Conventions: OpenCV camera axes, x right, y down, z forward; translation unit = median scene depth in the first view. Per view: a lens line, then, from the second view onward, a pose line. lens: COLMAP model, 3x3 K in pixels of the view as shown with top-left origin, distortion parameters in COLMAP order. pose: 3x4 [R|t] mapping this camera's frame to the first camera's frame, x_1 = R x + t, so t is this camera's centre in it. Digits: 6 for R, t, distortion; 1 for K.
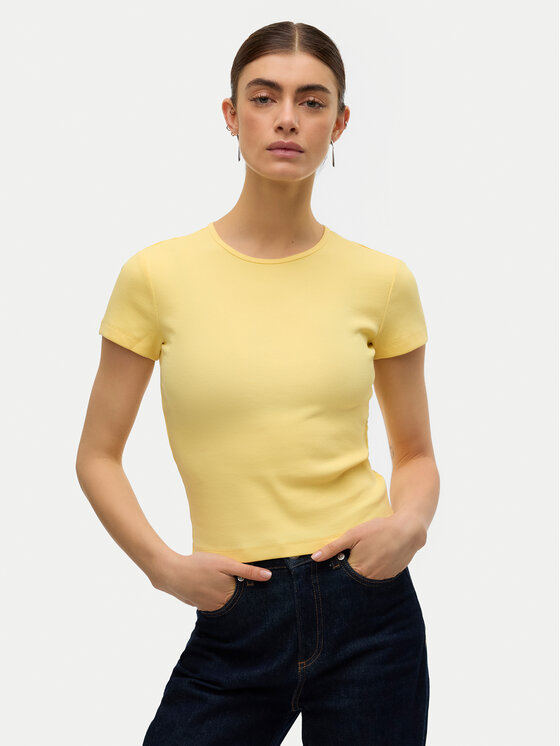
lens RADIAL K [[1680.3, 0, 280.0], [0, 1680.3, 373.0], [0, 0, 1]] dist [-0.014575, -0.083729]
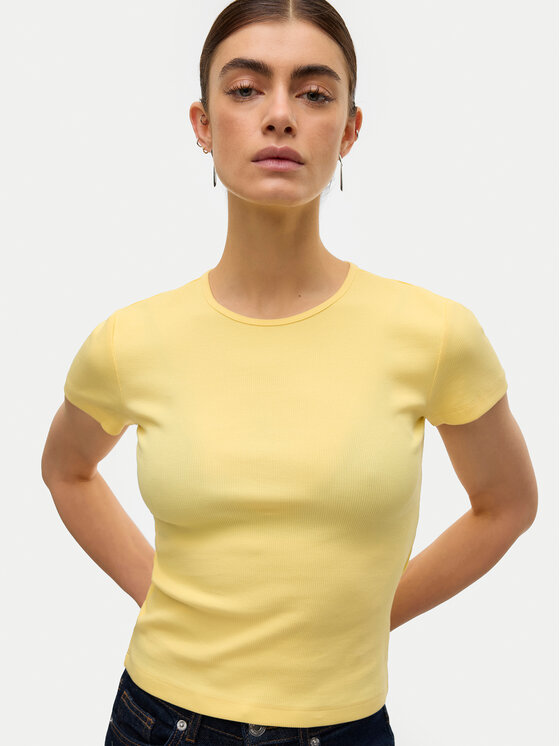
lens RADIAL K [[843.9, 0, 280.0], [0, 843.9, 373.0], [0, 0, 1]] dist [0.106703, 0.001623]
pose [[0.999388, -0.021784, 0.027378, -0.007670], [0.022168, 0.999659, -0.013810, -0.038891], [-0.027068, 0.014409, 0.999530, 0.641221]]
